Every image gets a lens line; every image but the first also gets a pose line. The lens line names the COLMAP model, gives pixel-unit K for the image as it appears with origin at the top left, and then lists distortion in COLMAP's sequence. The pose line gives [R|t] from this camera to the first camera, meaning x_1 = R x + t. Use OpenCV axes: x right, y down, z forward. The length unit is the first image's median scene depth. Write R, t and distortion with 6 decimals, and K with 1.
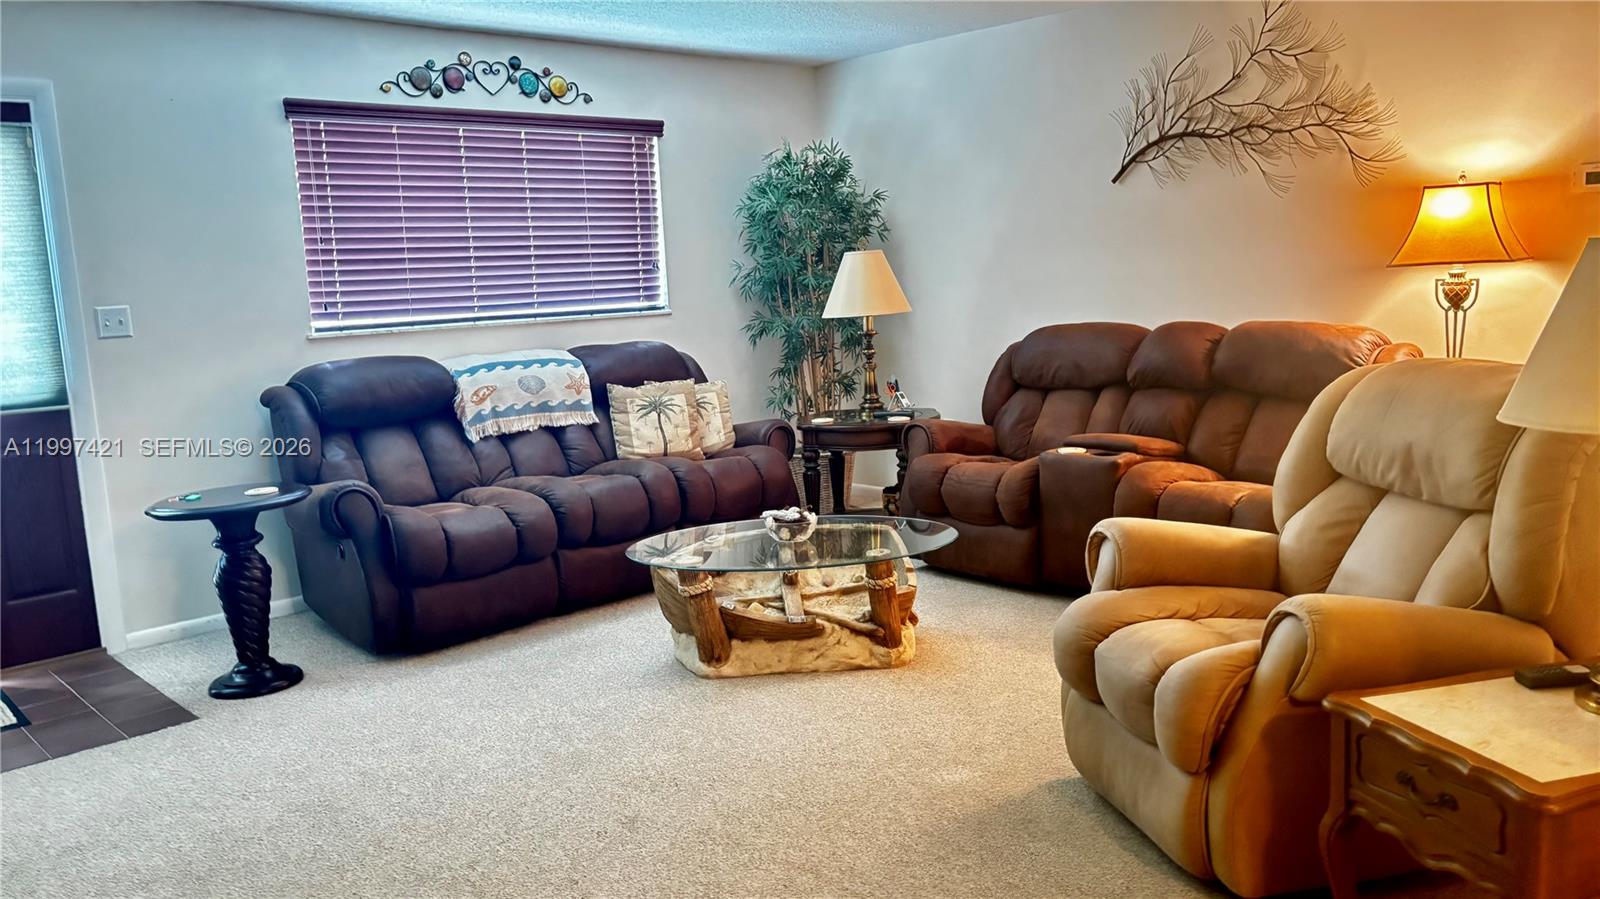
lens RADIAL K [[1257.6, 0, 800.0], [0, 1257.6, 449.5], [0, 0, 1]] dist [0.057827, 0.002890]
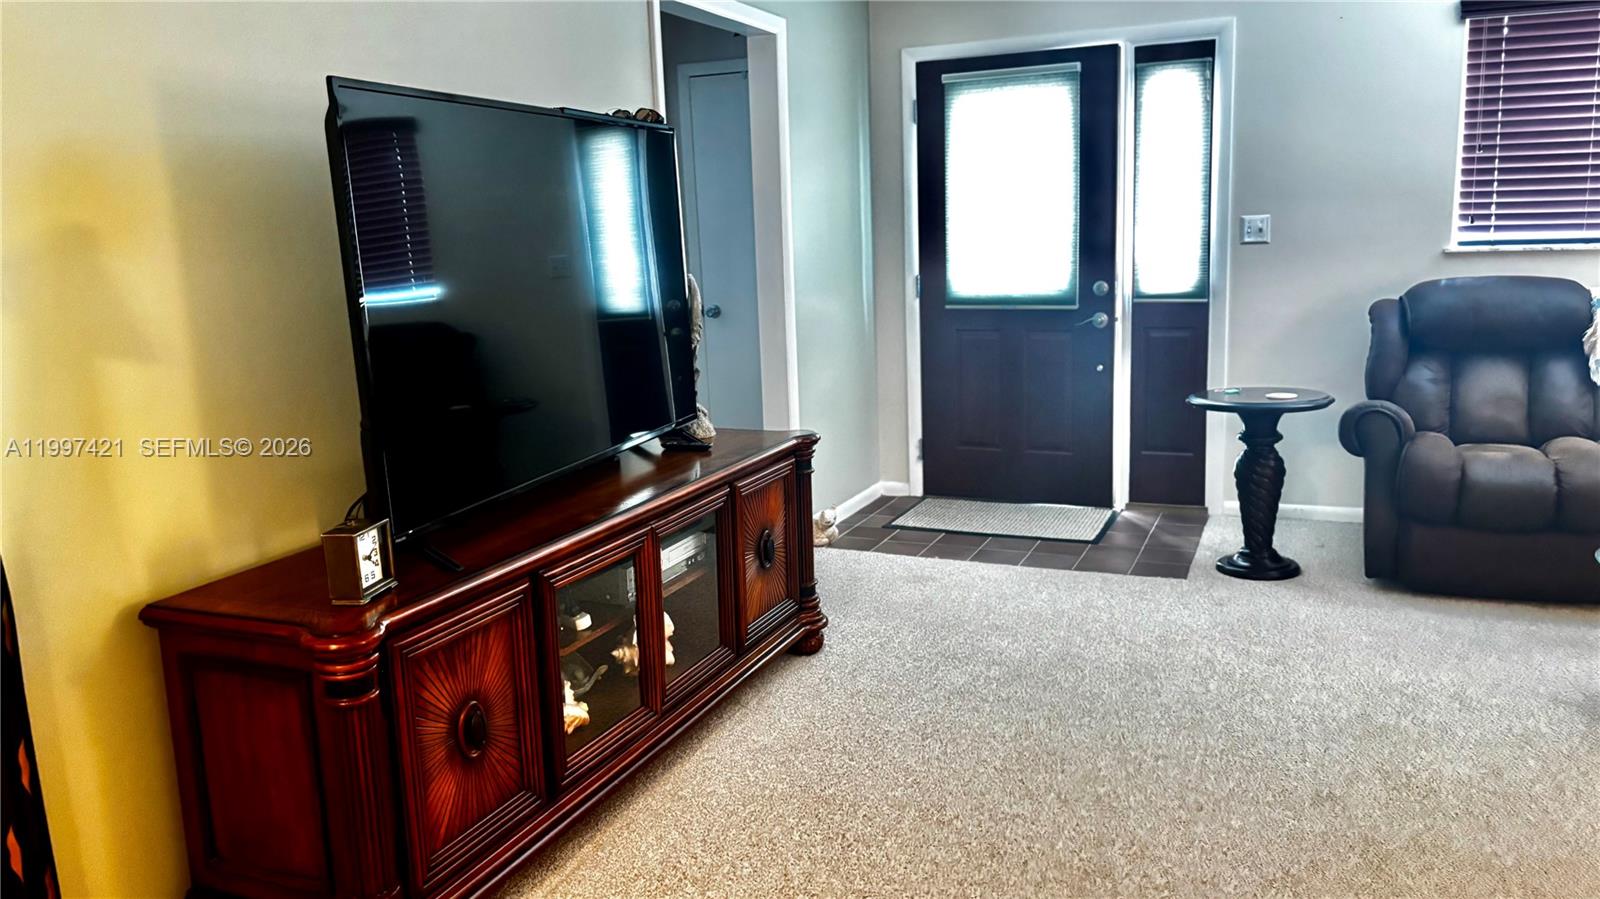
lens RADIAL K [[1257.6, 0, 800.0], [0, 1257.6, 449.5], [0, 0, 1]] dist [0.057827, 0.002890]
pose [[0.419045, 0.202116, -0.885184, 0.348835], [-0.126156, 0.978414, 0.163681, -0.044535], [0.899159, 0.043082, 0.435497, 0.167953]]
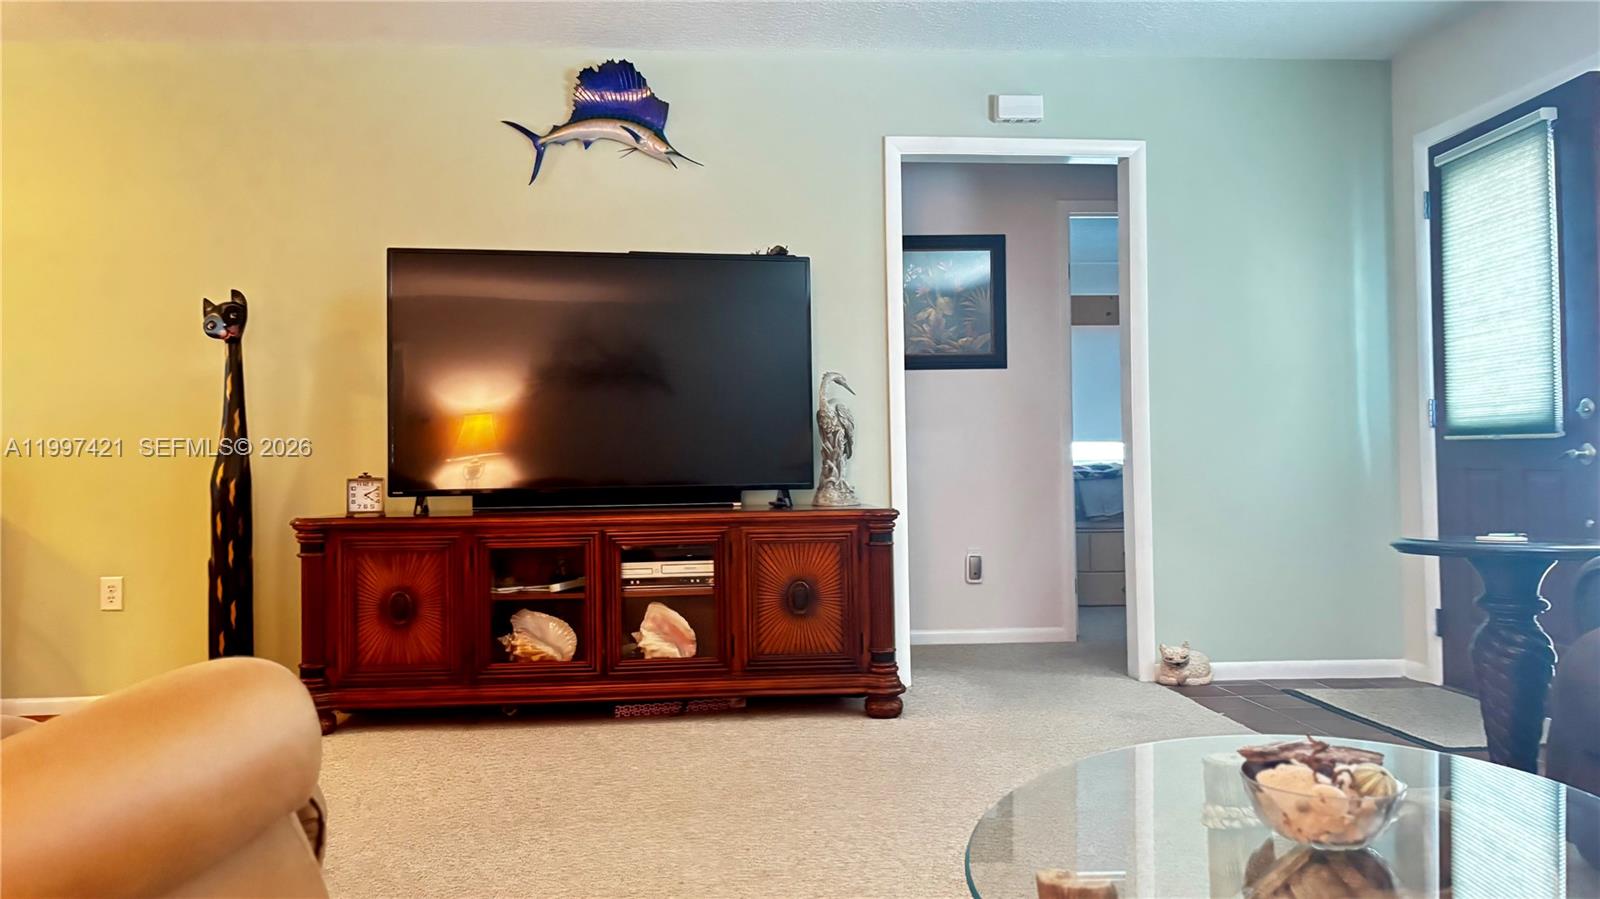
lens RADIAL K [[1257.6, 0, 800.0], [0, 1257.6, 449.5], [0, 0, 1]] dist [0.057827, 0.002890]
pose [[-0.607130, 0.039744, -0.793608, 0.376381], [-0.084522, 0.989852, 0.114234, -0.061005], [0.790094, 0.136433, -0.597610, 1.068326]]
